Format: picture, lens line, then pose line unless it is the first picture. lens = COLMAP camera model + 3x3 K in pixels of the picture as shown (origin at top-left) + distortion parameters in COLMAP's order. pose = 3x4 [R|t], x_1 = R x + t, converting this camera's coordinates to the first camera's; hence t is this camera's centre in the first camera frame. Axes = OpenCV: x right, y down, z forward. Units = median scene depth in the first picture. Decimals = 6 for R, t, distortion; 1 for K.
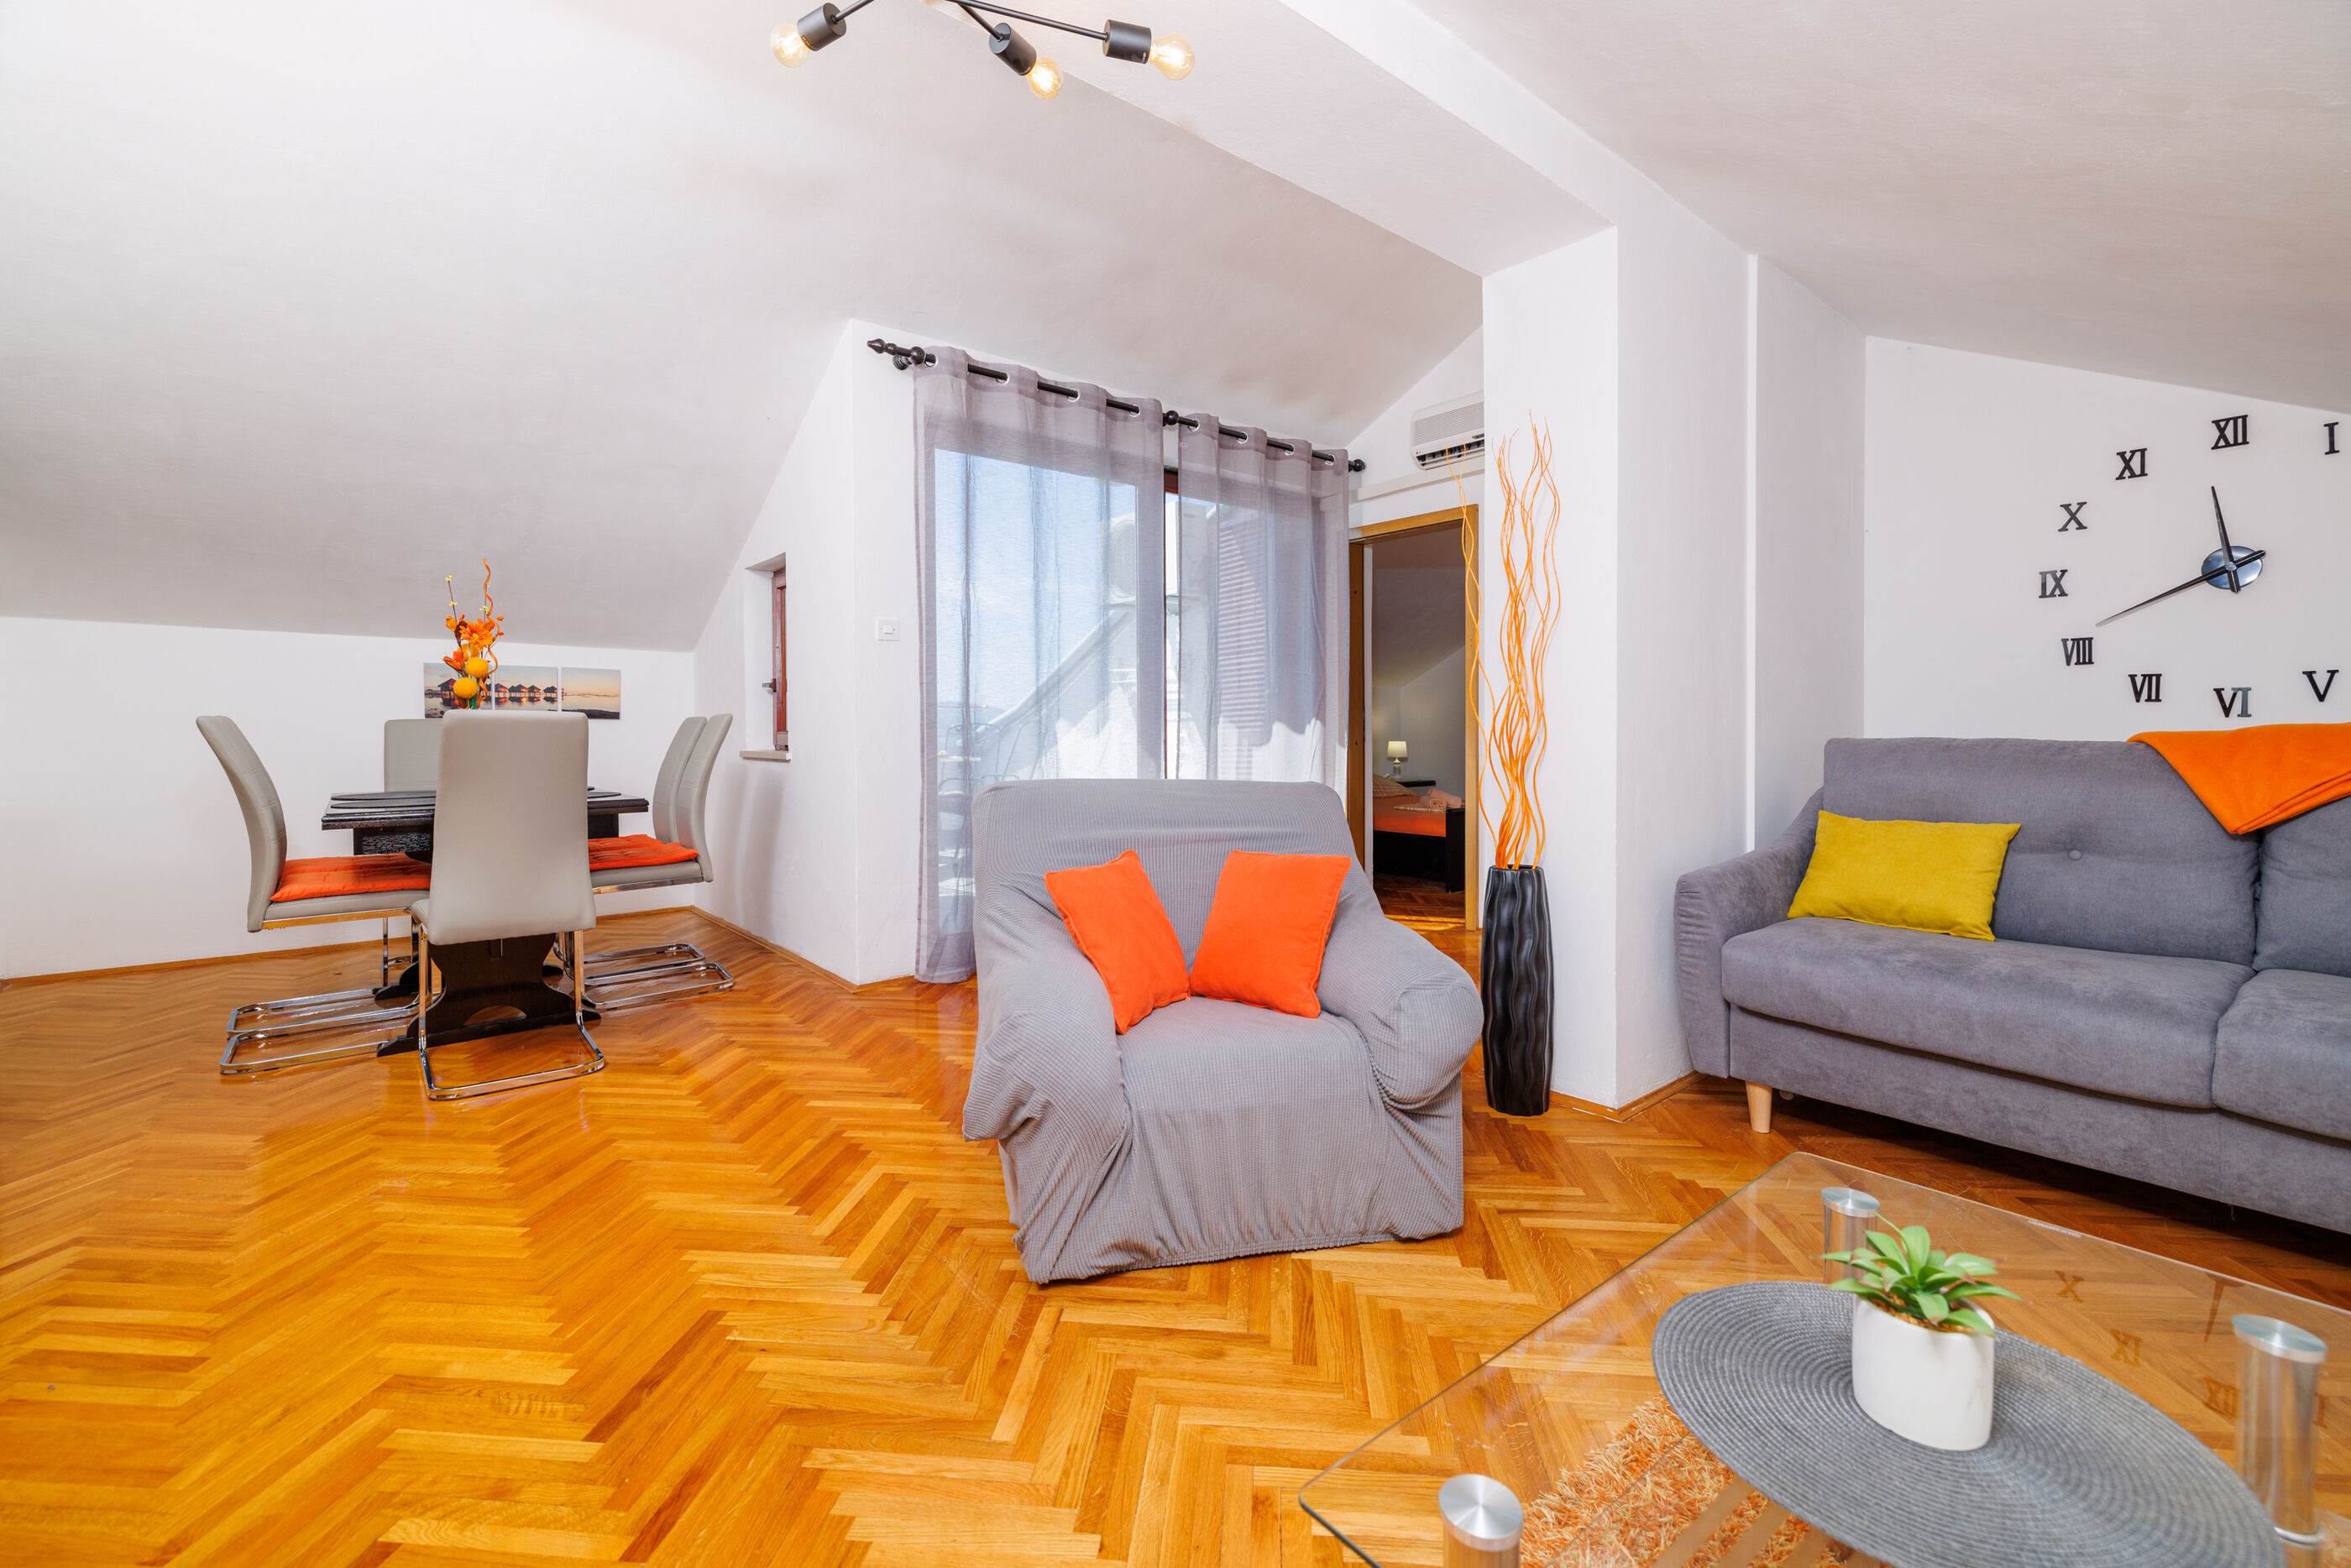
lens RADIAL K [[1003.1, 0, 1162.7], [0, 1003.1, 736.4], [0, 0, 1]] dist [-0.002377, -0.000839]
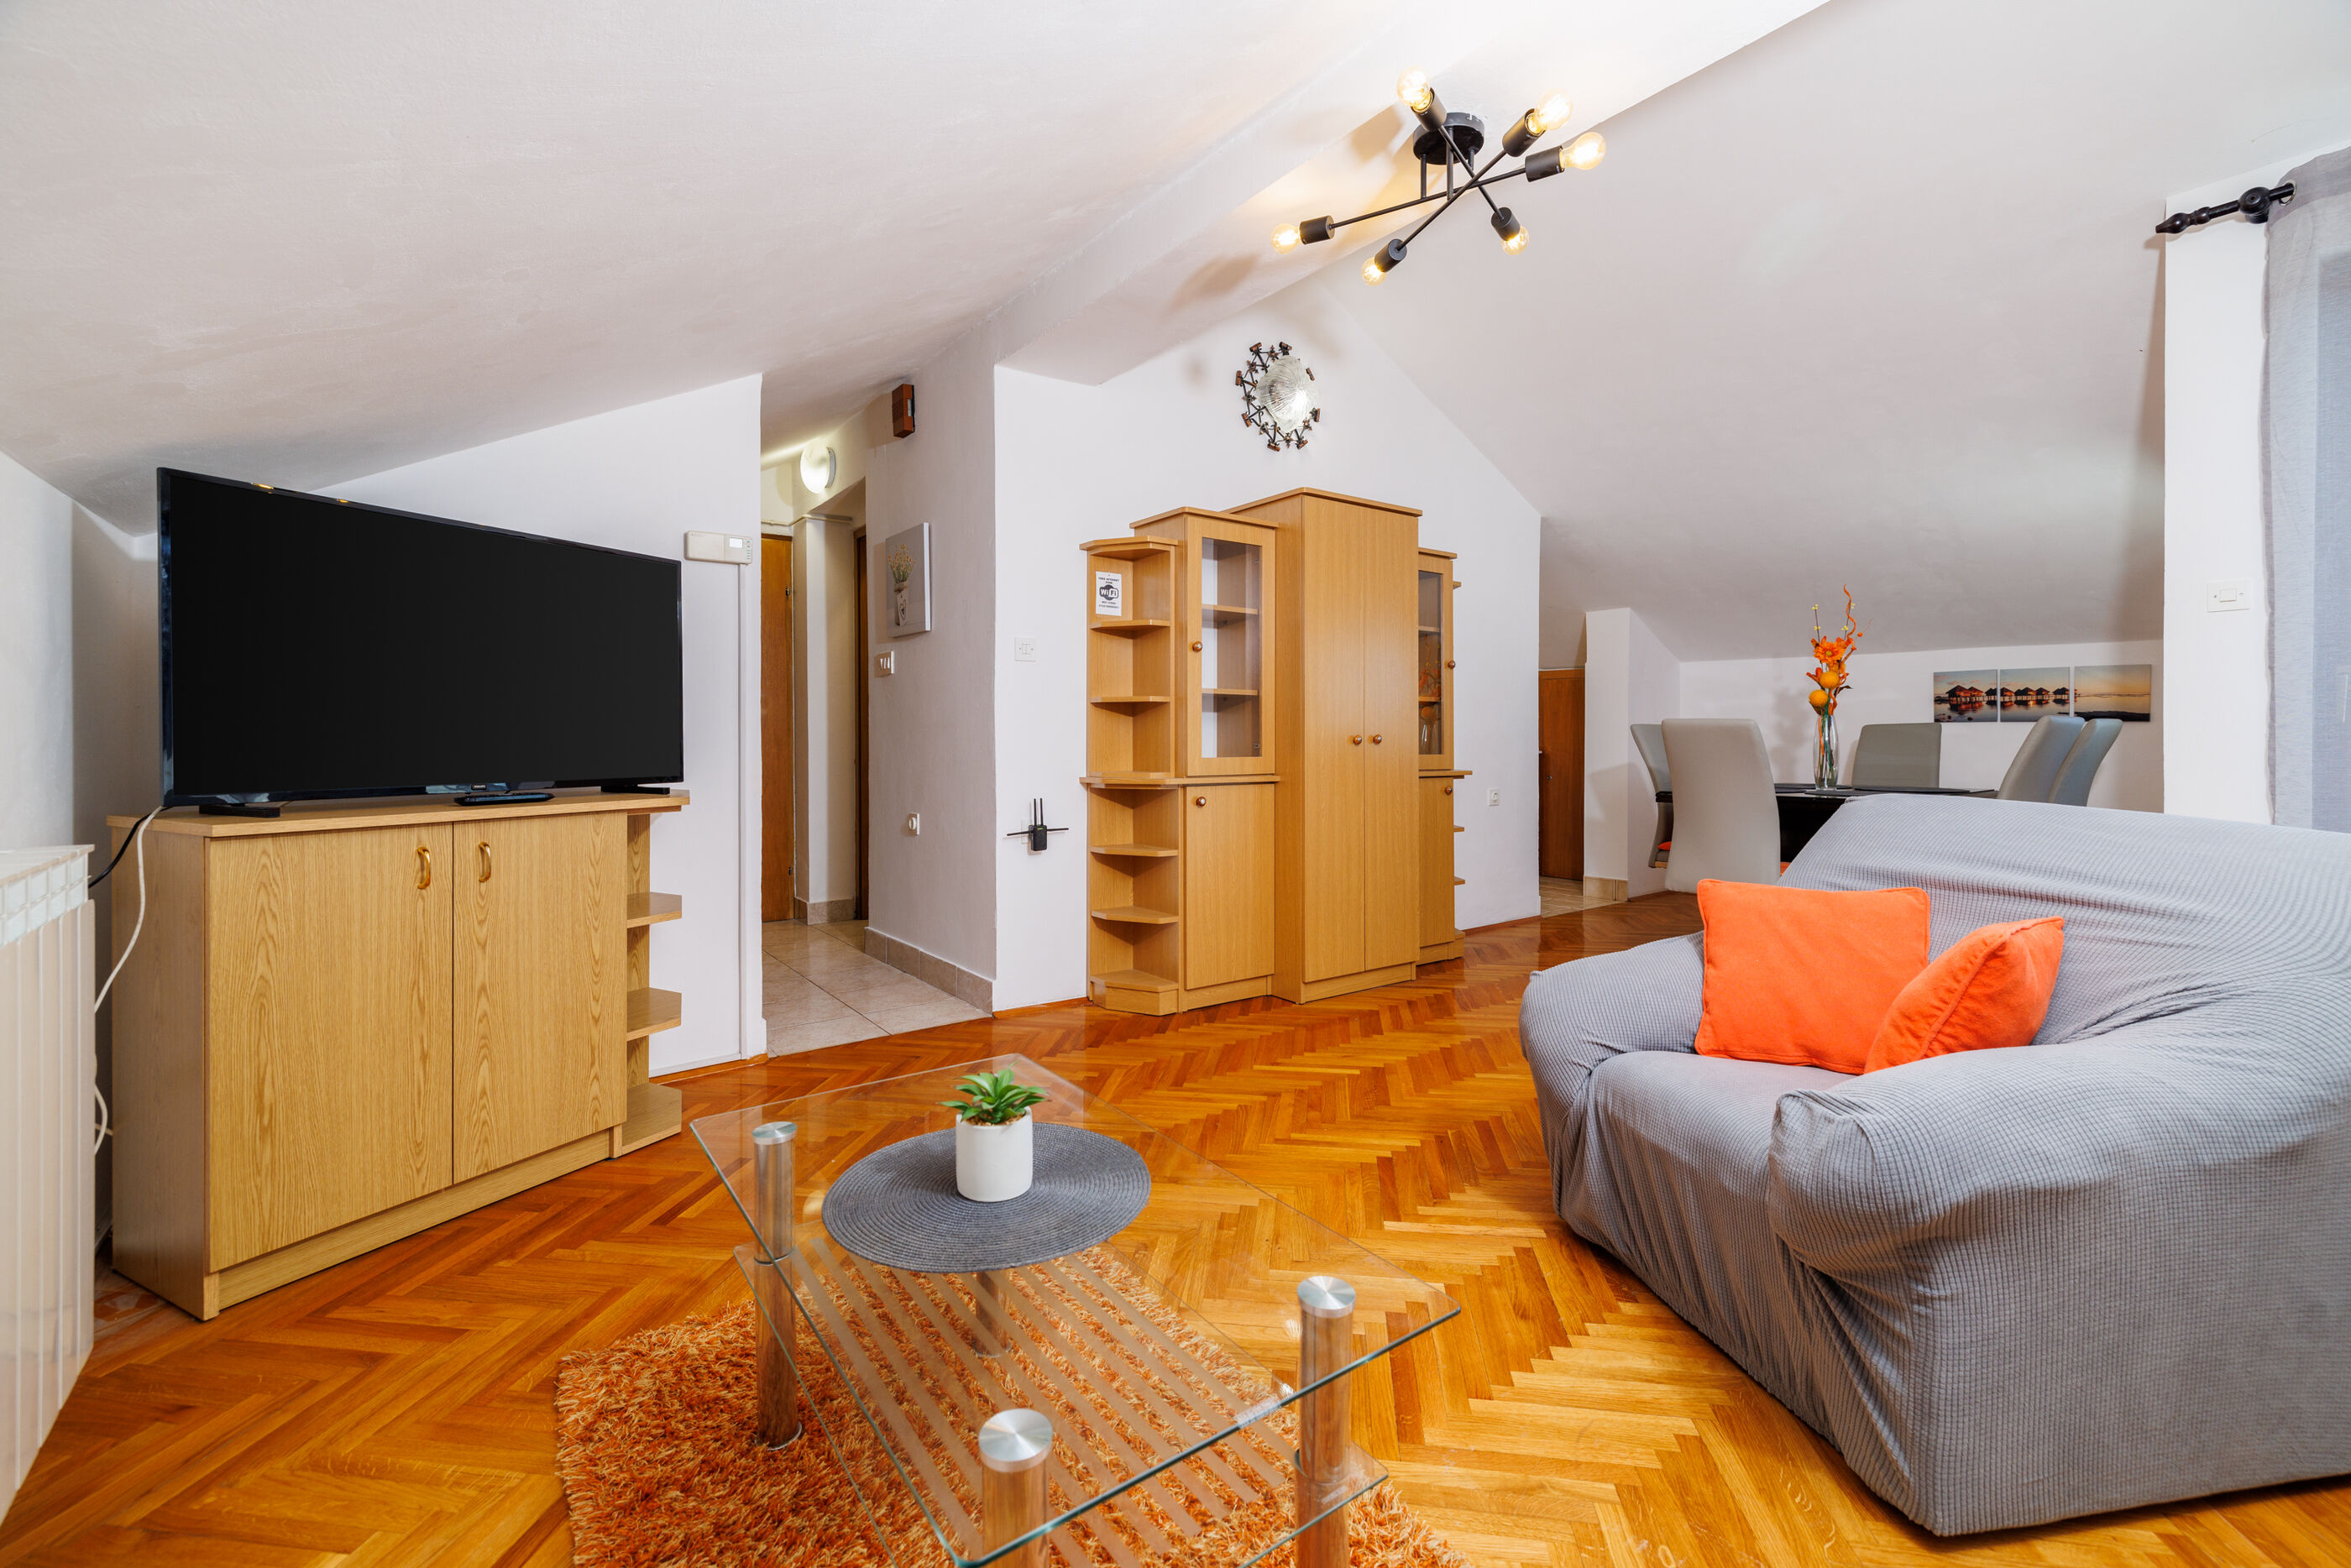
lens RADIAL K [[1003.1, 0, 1195.6], [0, 1003.1, 739.4], [0, 0, 1]] dist [-0.002377, -0.000839]
pose [[-0.033896, 0.008803, -0.999387, 0.367897], [-0.008319, 0.999924, 0.009090, -0.003116], [0.999391, 0.008622, -0.033820, 0.219544]]
